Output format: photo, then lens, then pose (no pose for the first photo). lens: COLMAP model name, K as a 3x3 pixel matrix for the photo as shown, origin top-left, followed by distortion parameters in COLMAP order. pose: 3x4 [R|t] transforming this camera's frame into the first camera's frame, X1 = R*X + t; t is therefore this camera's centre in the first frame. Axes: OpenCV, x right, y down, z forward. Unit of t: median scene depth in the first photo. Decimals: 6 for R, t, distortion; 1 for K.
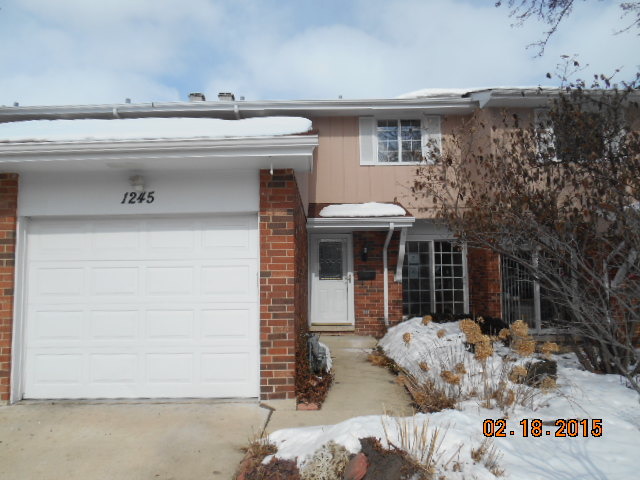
lens RADIAL K [[491.3, 0, 319.6], [0, 491.3, 241.7], [0, 0, 1]] dist [-0.032792, -0.000877]
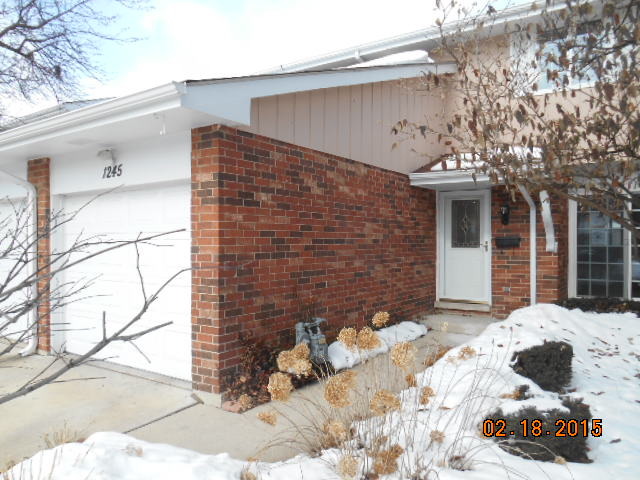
lens RADIAL K [[491.3, 0, 319.9], [0, 491.3, 238.5], [0, 0, 1]] dist [-0.032792, -0.000877]
pose [[0.829800, 0.008204, -0.558001, 0.555572], [0.038222, 0.996708, 0.071493, -0.007592], [0.556751, -0.080653, 0.826755, 0.396479]]
